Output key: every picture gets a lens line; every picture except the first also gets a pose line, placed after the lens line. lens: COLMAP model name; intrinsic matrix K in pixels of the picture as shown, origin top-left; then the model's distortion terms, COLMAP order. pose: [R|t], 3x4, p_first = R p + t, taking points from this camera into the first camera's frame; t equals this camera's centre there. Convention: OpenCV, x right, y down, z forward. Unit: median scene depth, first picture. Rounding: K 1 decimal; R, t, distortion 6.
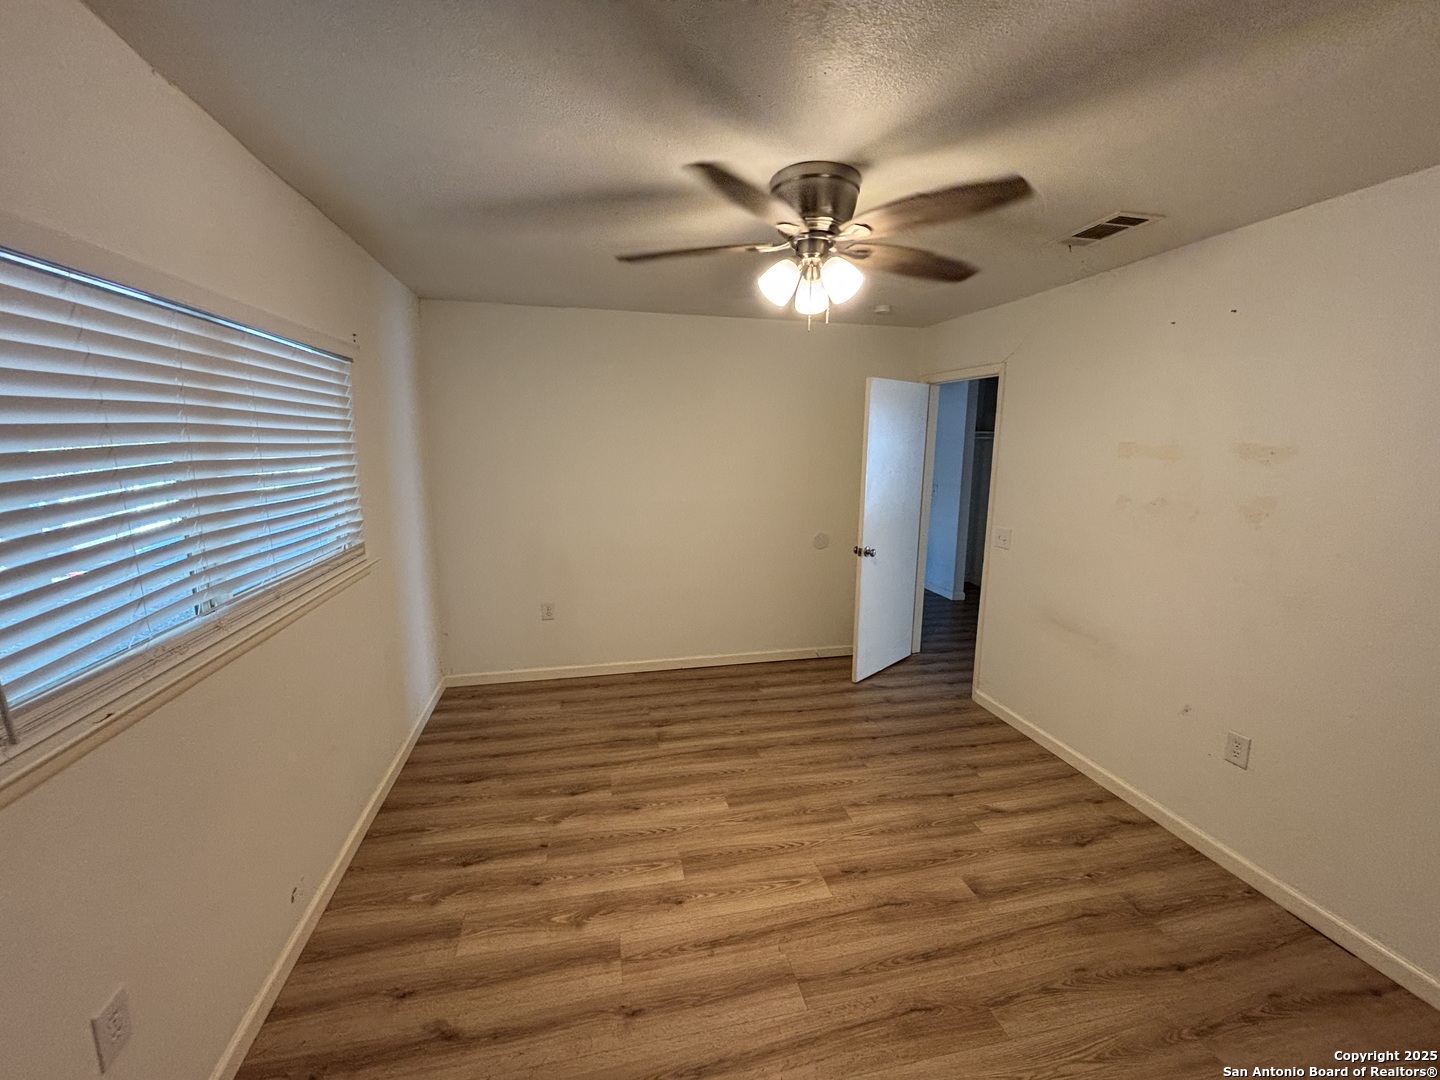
lens RADIAL K [[578.6, 0, 715.8], [0, 578.6, 536.6], [0, 0, 1]] dist [0.000763, 0.000127]
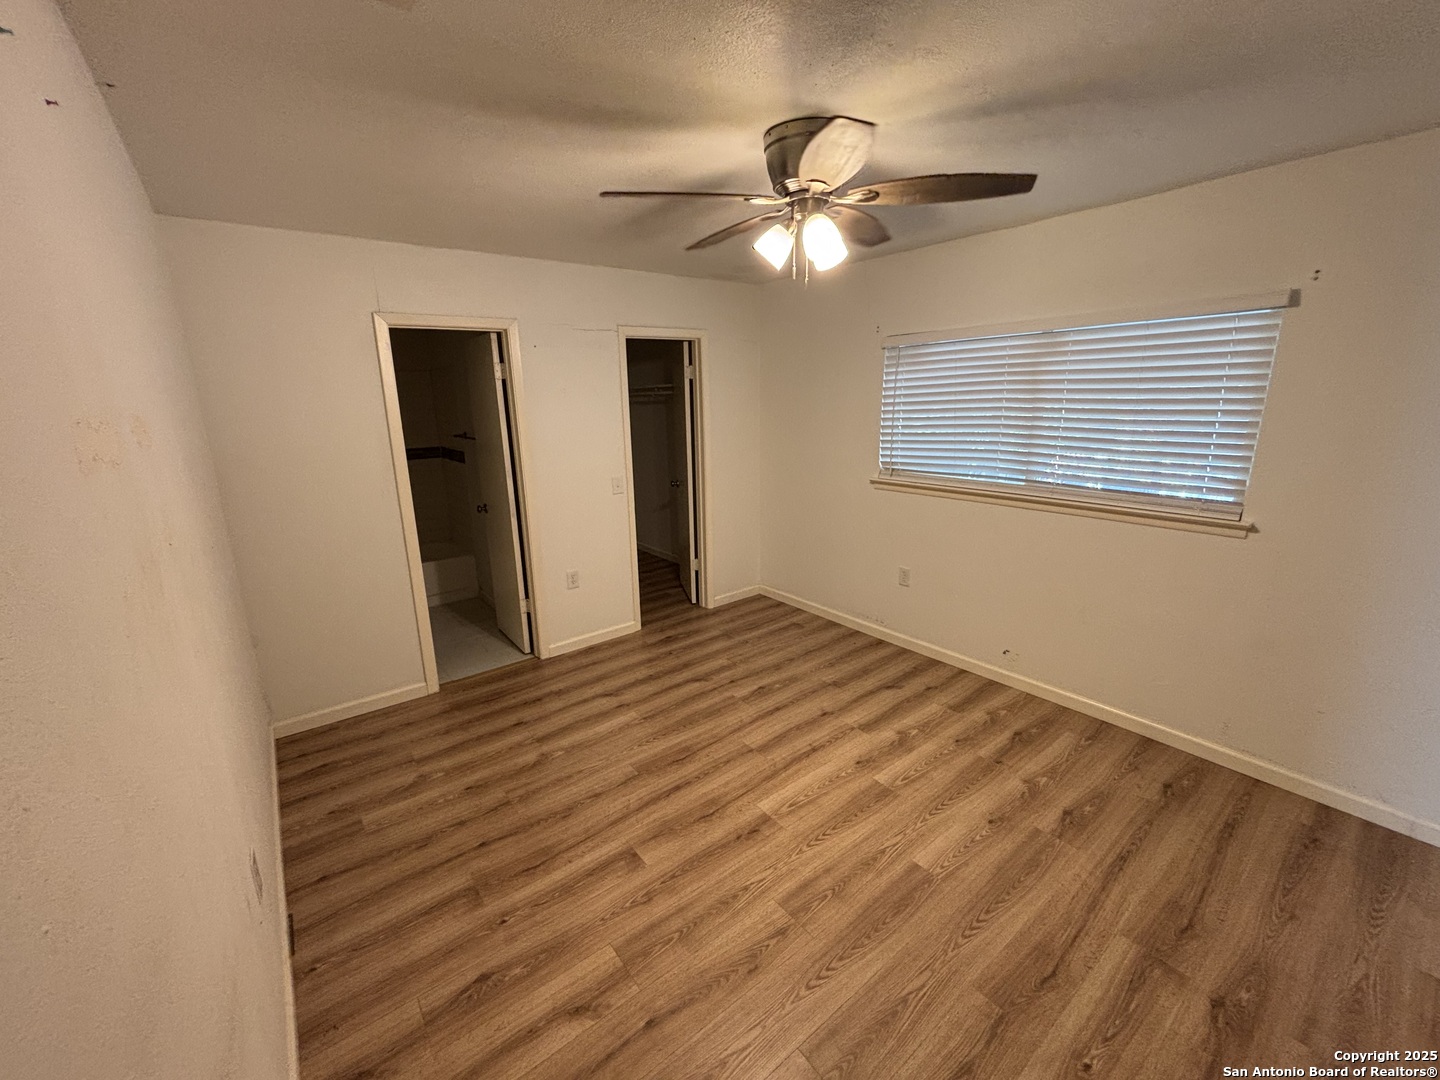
lens RADIAL K [[579.2, 0, 715.1], [0, 579.2, 537.3], [0, 0, 1]] dist [-0.001301, 0.000739]
pose [[-0.903921, 0.110522, -0.413173, 0.642903], [-0.060611, 0.923184, 0.379550, -0.273165], [0.423383, 0.368126, -0.827786, 1.602756]]
